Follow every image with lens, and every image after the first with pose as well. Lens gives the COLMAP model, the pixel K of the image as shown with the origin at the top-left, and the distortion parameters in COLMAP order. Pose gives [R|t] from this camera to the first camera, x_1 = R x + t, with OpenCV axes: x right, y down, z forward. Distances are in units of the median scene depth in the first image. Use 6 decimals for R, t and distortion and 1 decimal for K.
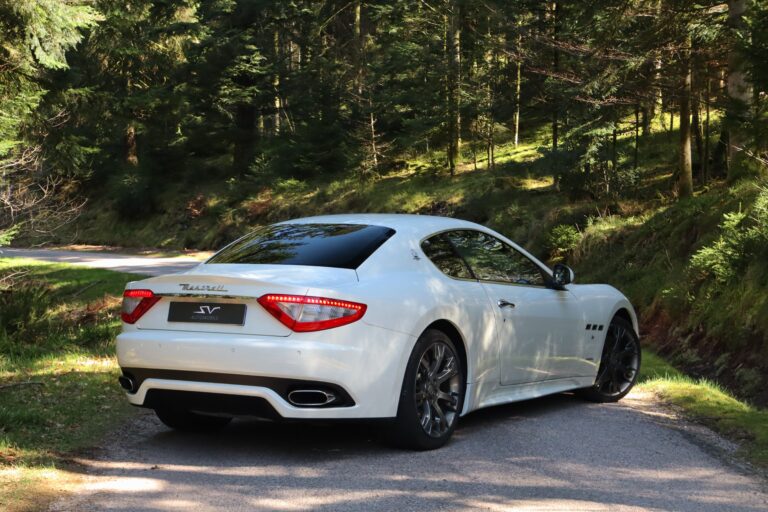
lens RADIAL K [[1466.2, 0, 384.0], [0, 1466.2, 256.0], [0, 0, 1]] dist [0.218961, -2.202138]
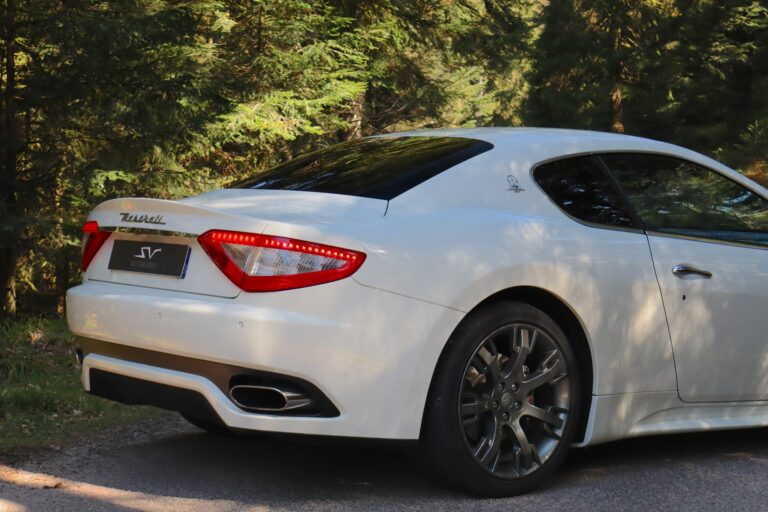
lens RADIAL K [[1578.6, 0, 384.0], [0, 1578.6, 256.0], [0, 0, 1]] dist [0.037882, -0.232933]
pose [[0.939351, 0.039753, -0.340647, 0.072112], [-0.036539, 0.999207, 0.015848, 0.007707], [0.341006, -0.002440, 0.940058, 0.125743]]
